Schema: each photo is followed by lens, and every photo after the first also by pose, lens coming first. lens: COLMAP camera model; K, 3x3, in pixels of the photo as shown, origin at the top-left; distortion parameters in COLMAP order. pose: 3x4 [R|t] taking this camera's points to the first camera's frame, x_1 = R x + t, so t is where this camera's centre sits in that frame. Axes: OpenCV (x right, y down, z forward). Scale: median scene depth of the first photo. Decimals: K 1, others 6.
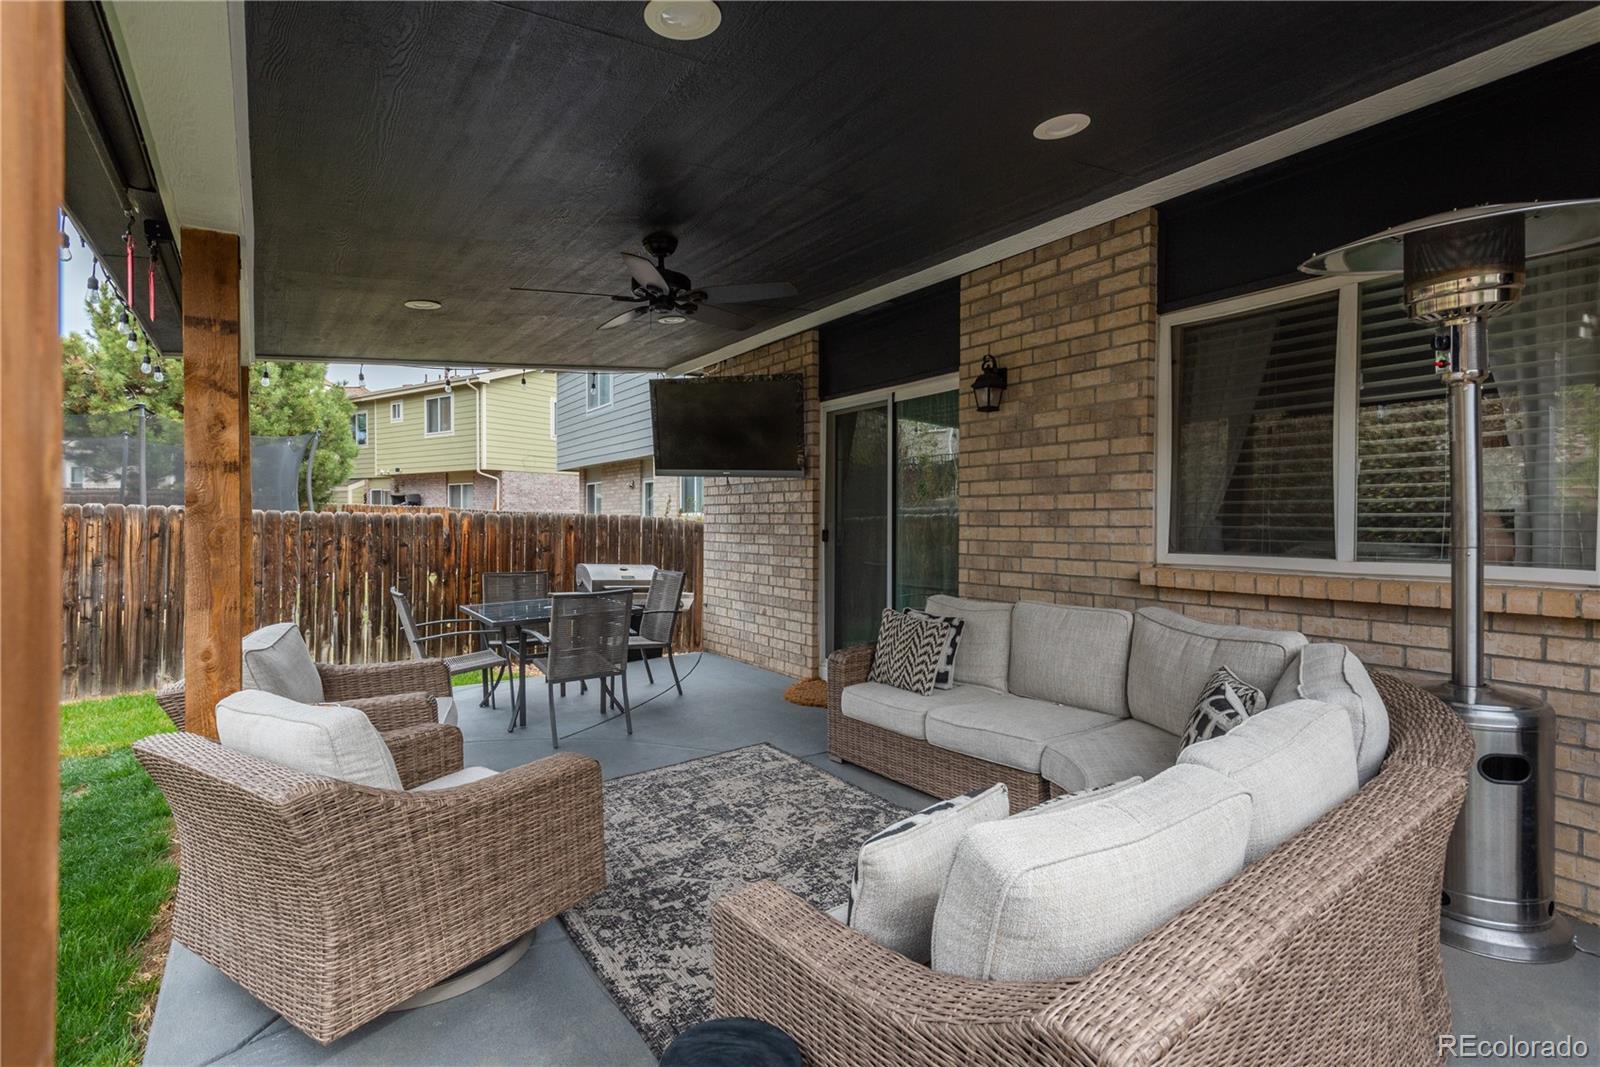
lens RADIAL K [[754.4, 0, 800.0], [0, 754.4, 533.5], [0, 0, 1]] dist [0.016139, -0.000495]
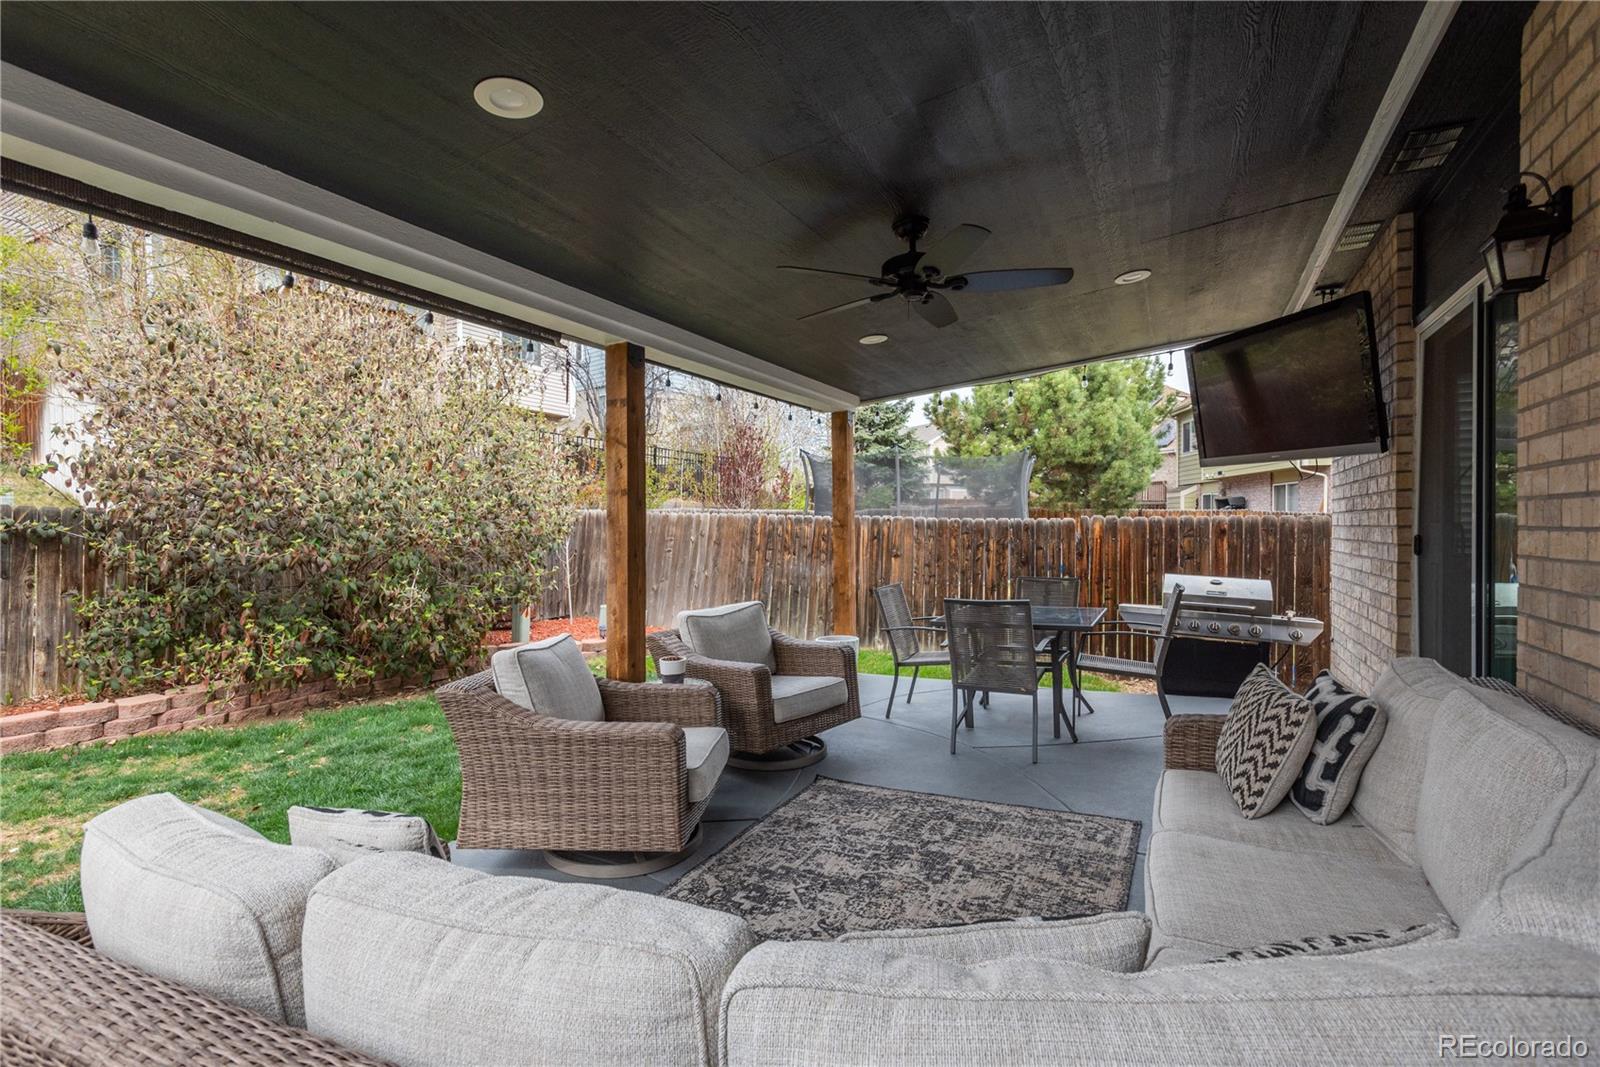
lens RADIAL K [[754.4, 0, 800.0], [0, 754.4, 533.5], [0, 0, 1]] dist [0.016139, -0.000495]
pose [[0.458808, 0.002154, -0.888533, 0.492814], [-0.007387, 0.999972, -0.001390, -0.002748], [0.888505, 0.007201, 0.458811, 0.384279]]
